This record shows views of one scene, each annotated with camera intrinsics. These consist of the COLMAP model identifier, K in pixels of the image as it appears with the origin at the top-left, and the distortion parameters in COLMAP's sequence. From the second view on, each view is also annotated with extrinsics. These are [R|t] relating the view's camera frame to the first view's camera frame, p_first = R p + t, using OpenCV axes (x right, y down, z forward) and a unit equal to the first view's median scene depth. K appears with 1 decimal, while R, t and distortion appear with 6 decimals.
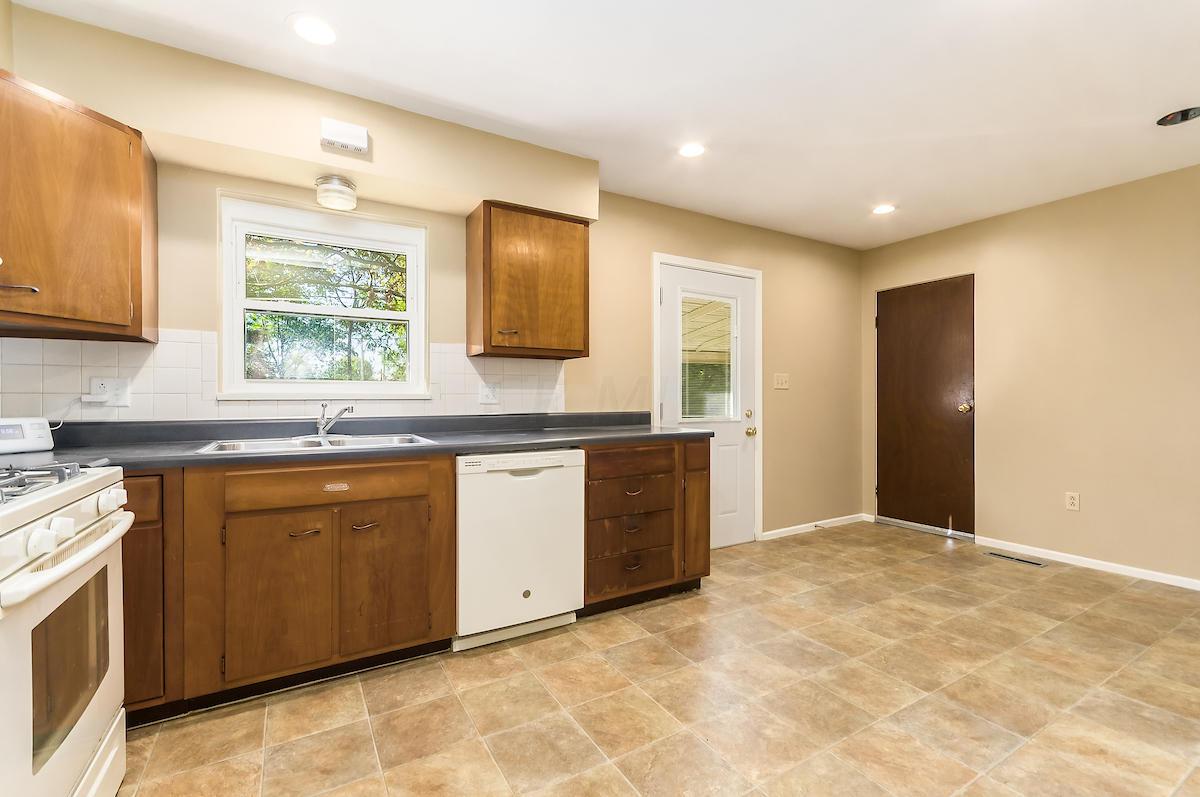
lens RADIAL K [[524.7, 0, 600.9], [0, 524.7, 403.4], [0, 0, 1]] dist [0.008059, -0.003566]
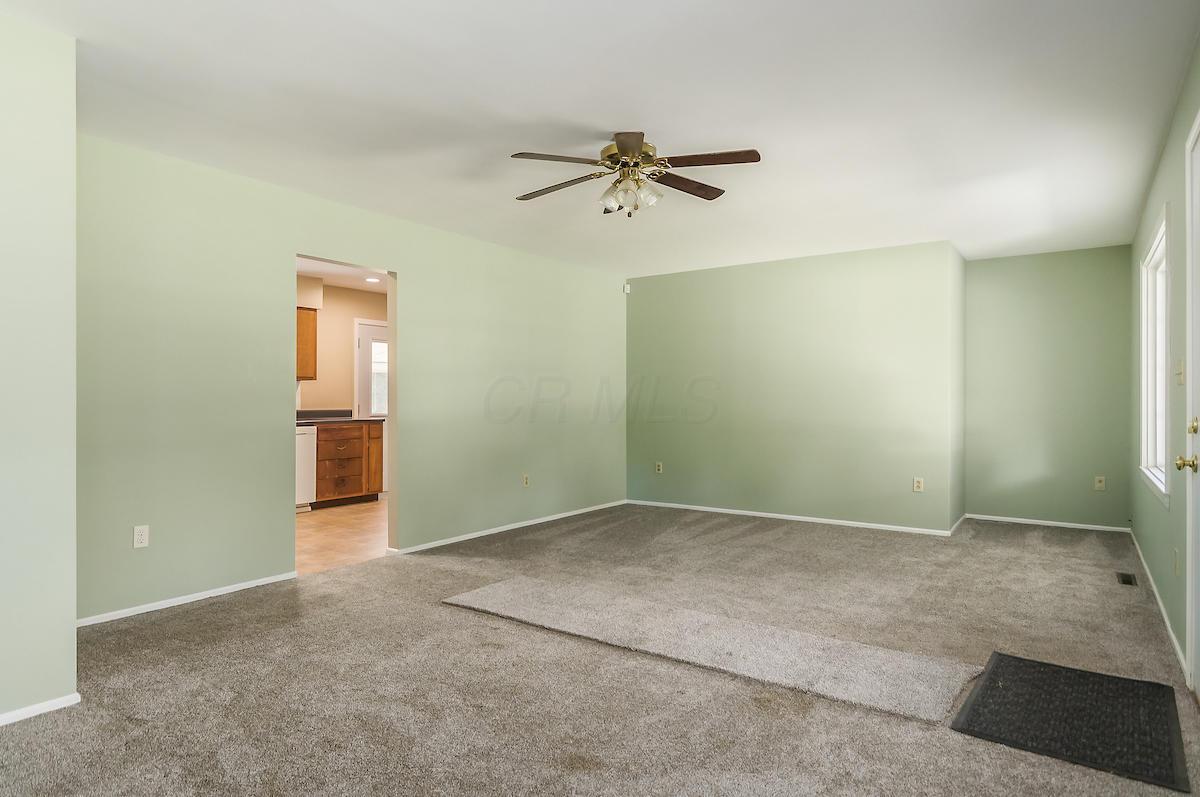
lens RADIAL K [[677.7, 0, 596.7], [0, 677.7, 399.0], [0, 0, 1]] dist [-0.002448, -0.000235]
pose [[0.916009, 0.003202, 0.401145, -0.094745], [0.000145, 0.999965, -0.008313, 0.001892], [-0.401158, 0.007673, 0.915977, -2.032656]]
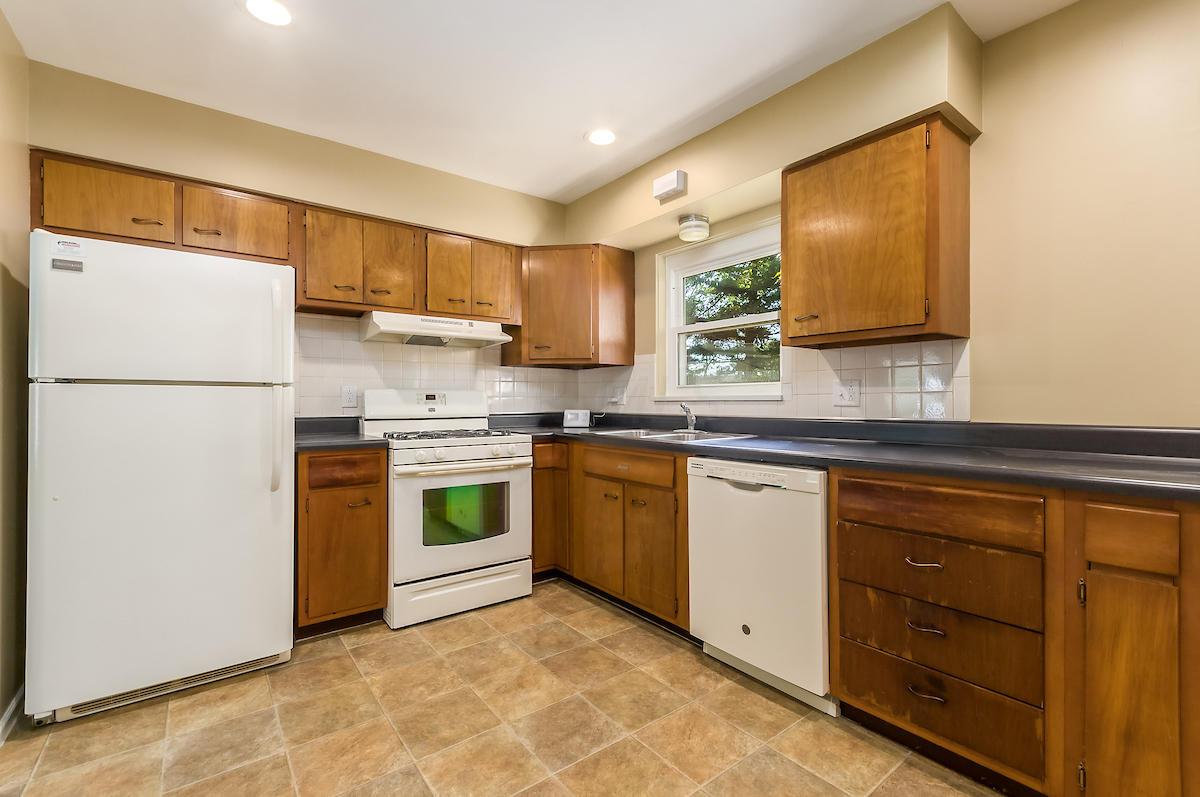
lens RADIAL K [[524.7, 0, 596.9], [0, 524.7, 402.9], [0, 0, 1]] dist [0.008059, -0.003566]
pose [[0.112979, 0.003934, -0.993590, 0.664120], [-0.008517, 0.999959, 0.002991, -0.004236], [0.993561, 0.008125, 0.113008, 0.651540]]
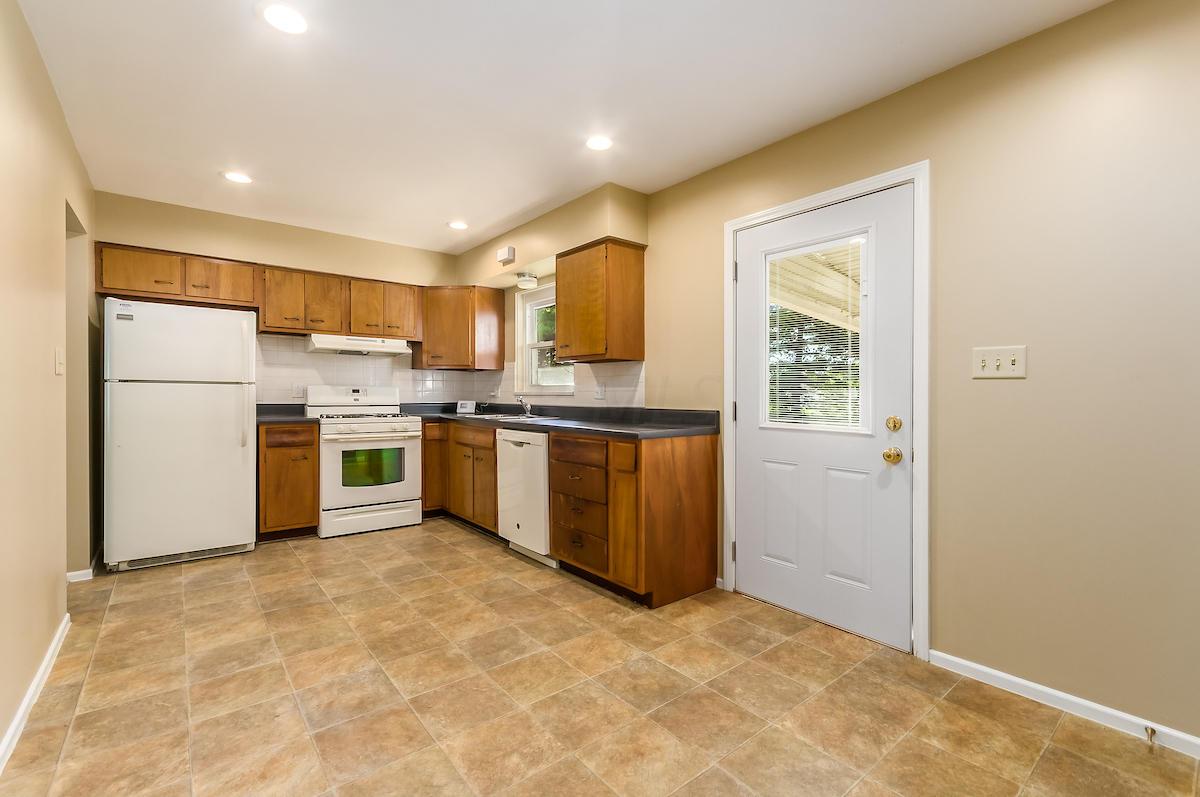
lens RADIAL K [[524.7, 0, 598.0], [0, 524.7, 406.2], [0, 0, 1]] dist [0.008059, -0.003566]
pose [[0.139508, 0.022567, -0.989964, 1.333393], [-0.016917, 0.999649, 0.020404, -0.009905], [0.990076, 0.013901, 0.139840, 0.995925]]
